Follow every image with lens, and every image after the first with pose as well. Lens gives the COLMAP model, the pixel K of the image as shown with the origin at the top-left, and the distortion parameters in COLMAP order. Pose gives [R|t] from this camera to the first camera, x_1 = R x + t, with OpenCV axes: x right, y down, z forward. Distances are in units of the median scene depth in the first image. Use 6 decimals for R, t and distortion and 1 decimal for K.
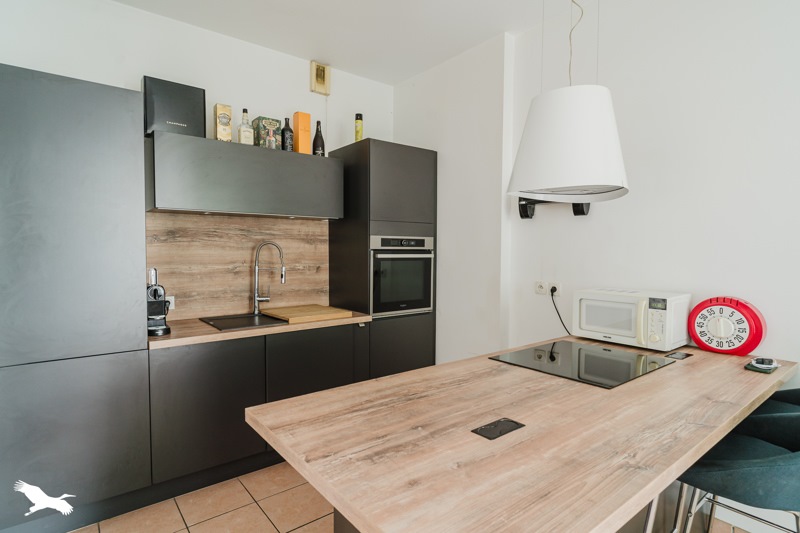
lens RADIAL K [[421.2, 0, 395.4], [0, 421.2, 265.5], [0, 0, 1]] dist [-0.000417, -0.001254]
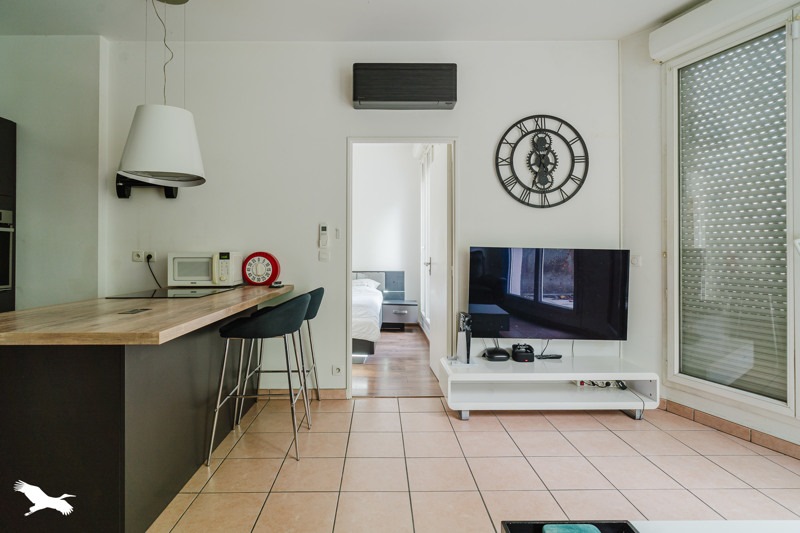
lens RADIAL K [[421.2, 0, 379.7], [0, 421.2, 253.8], [0, 0, 1]] dist [-0.000417, -0.001254]
pose [[0.618872, -0.007260, 0.785459, -0.143421], [0.031517, 0.999382, -0.015595, 0.070855], [-0.784860, 0.034407, 0.618718, -0.242004]]
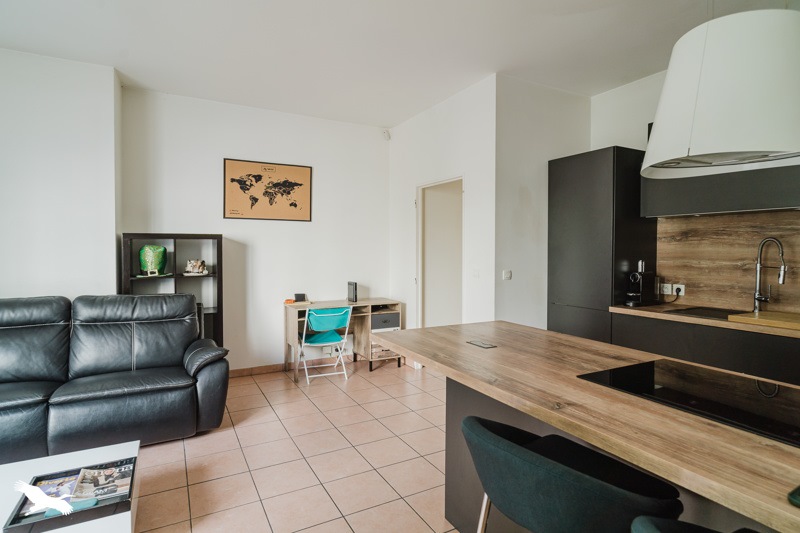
lens RADIAL K [[421.2, 0, 398.8], [0, 421.2, 262.2], [0, 0, 1]] dist [-0.000417, -0.001254]
pose [[-0.158561, 0.027640, -0.986962, 0.868714], [-0.039329, 0.998638, 0.034285, -0.002992], [0.986566, 0.044253, -0.157258, 0.393297]]
